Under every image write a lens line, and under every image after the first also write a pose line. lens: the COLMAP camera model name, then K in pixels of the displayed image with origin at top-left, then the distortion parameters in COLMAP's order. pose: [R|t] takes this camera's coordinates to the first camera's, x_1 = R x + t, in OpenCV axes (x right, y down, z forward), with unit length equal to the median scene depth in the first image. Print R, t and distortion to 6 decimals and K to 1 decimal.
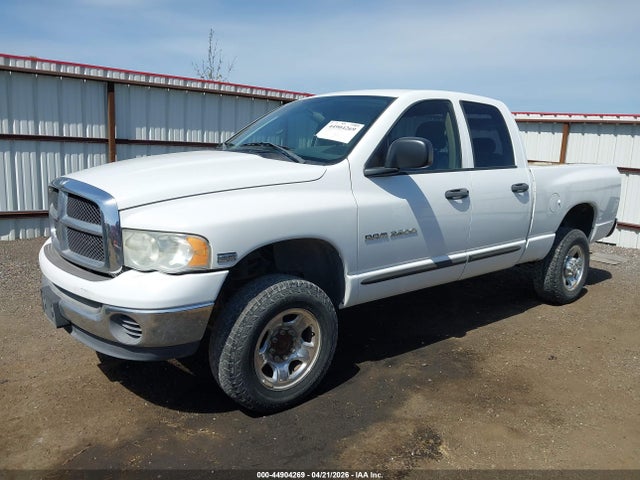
lens RADIAL K [[523.0, 0, 320.0], [0, 523.0, 240.0], [0, 0, 1]] dist [-0.004645, -0.002822]
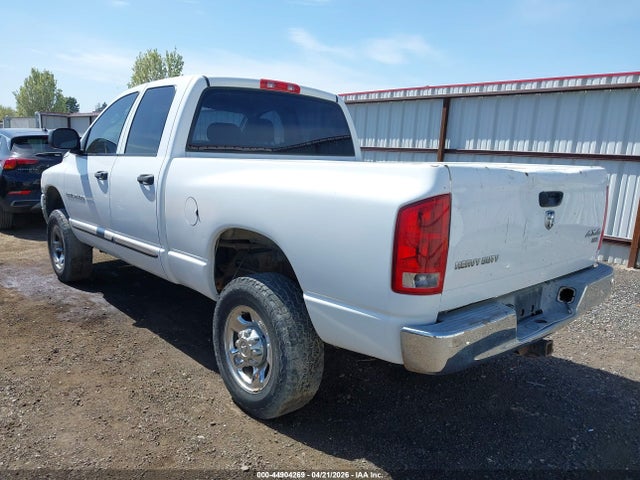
lens RADIAL K [[536.9, 0, 320.0], [0, 536.9, 240.0], [0, 0, 1]] dist [0.042799, 0.001023]
pose [[0.020966, 0.137858, -0.990230, 0.740034], [-0.209845, 0.968992, 0.130458, -0.104119], [0.977510, 0.205060, 0.049244, 0.732303]]
